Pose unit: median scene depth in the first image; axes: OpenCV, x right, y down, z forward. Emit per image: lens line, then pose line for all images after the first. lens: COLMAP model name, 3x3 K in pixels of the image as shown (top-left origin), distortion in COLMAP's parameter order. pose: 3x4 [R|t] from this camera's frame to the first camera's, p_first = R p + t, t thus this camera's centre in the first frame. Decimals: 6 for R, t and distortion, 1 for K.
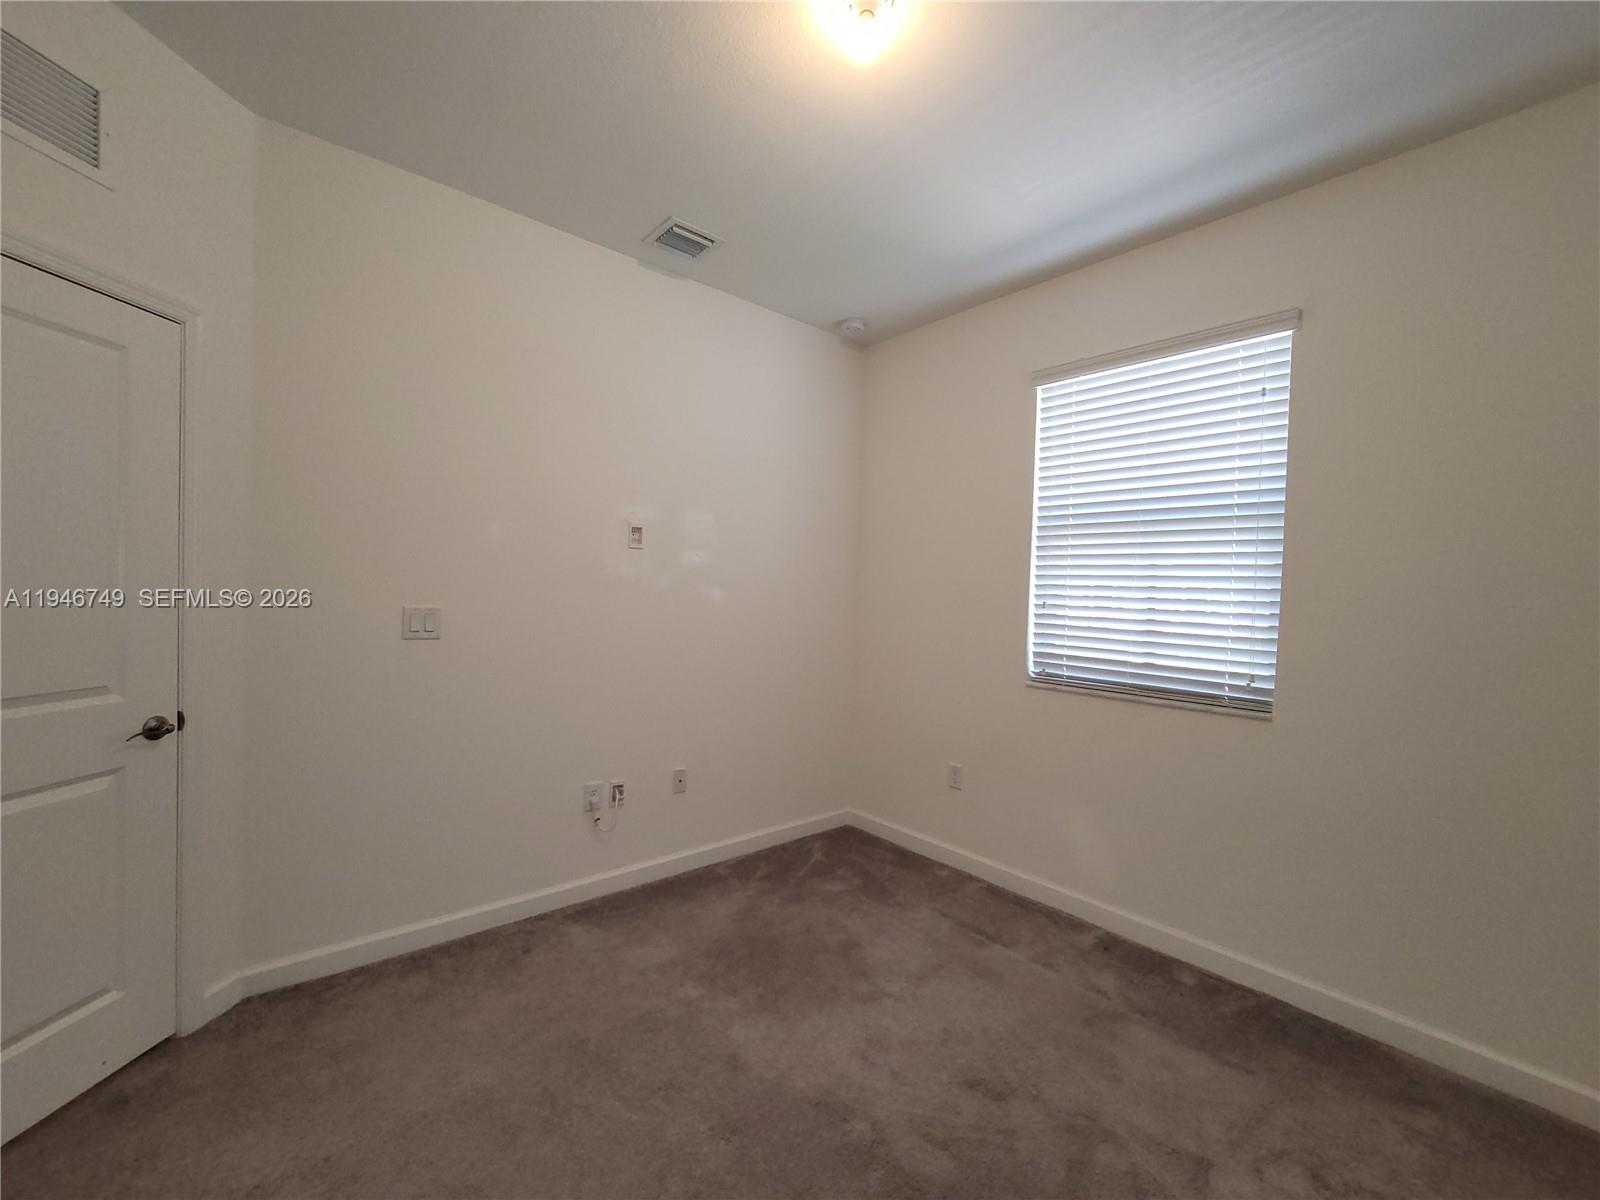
lens RADIAL K [[654.3, 0, 800.0], [0, 654.3, 600.0], [0, 0, 1]] dist [0.000491, 0.000439]
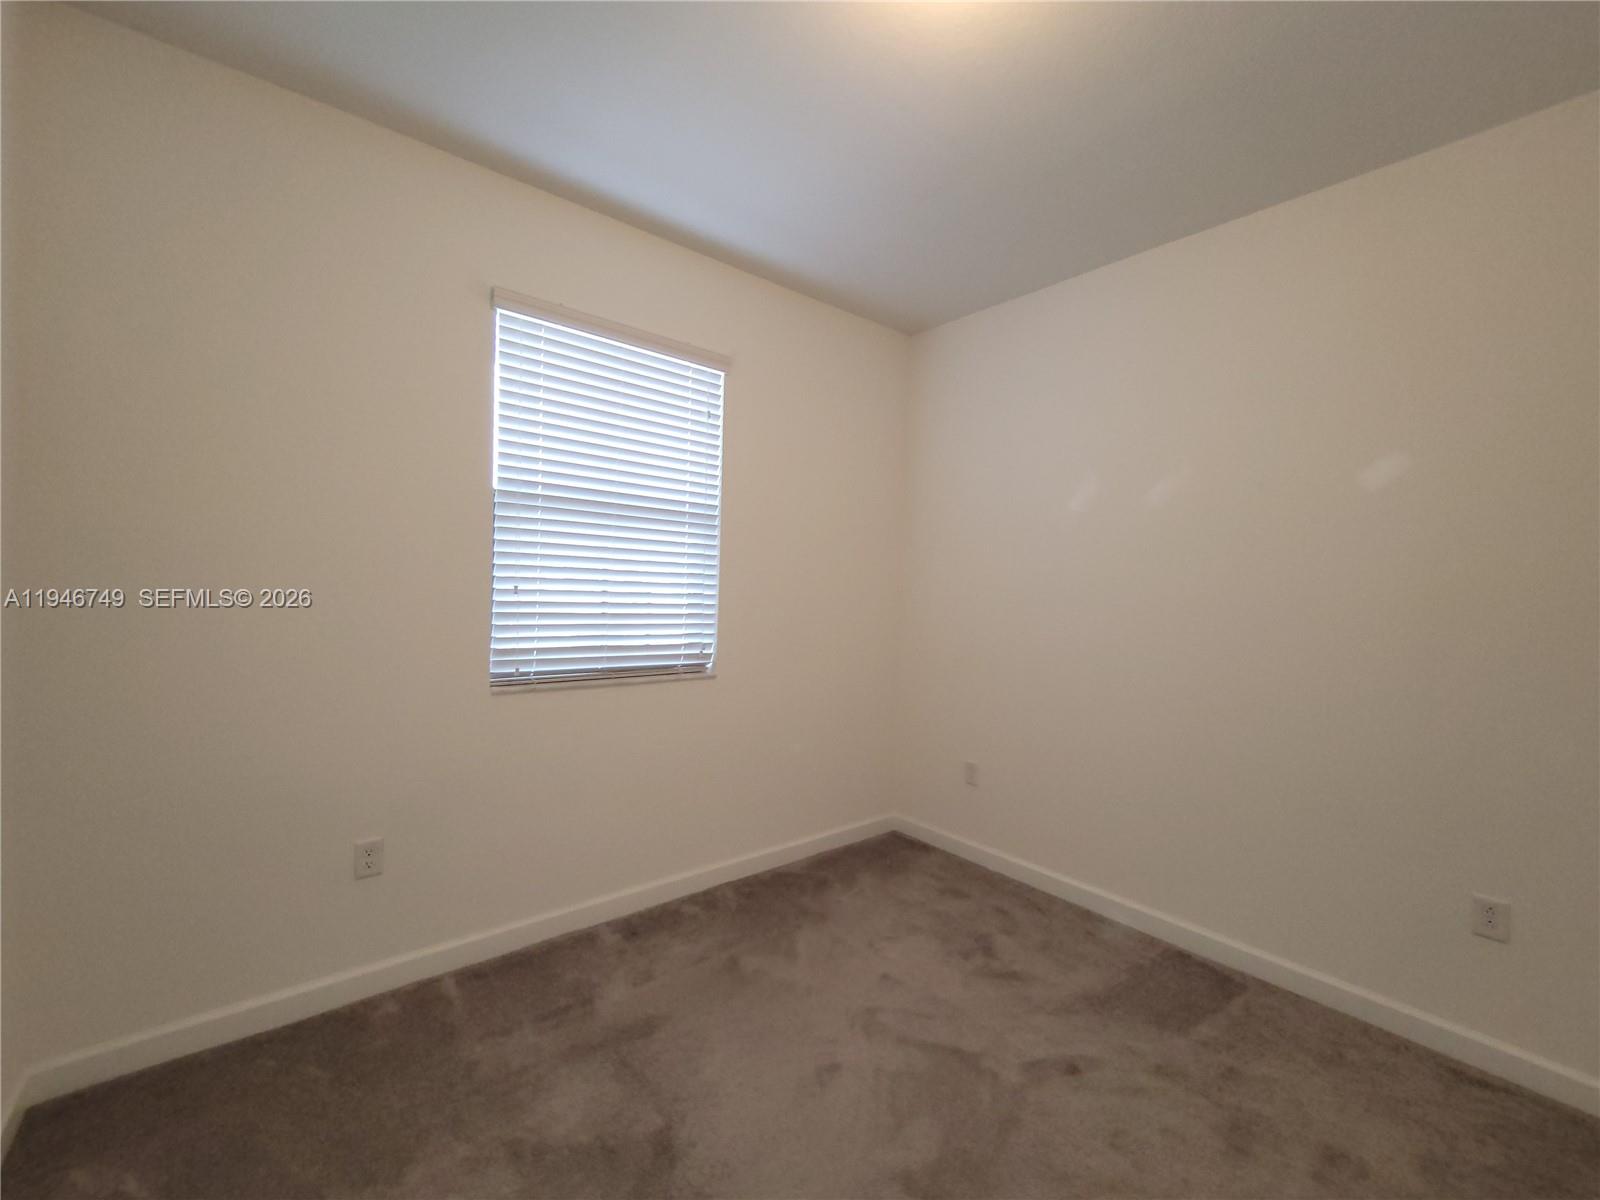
lens RADIAL K [[654.3, 0, 800.0], [0, 654.3, 600.0], [0, 0, 1]] dist [0.000491, 0.000439]
pose [[0.022684, -0.051452, 0.998418, -0.512049], [-0.013556, 0.998567, 0.051768, -0.032441], [-0.999651, -0.014709, 0.021954, 0.754352]]
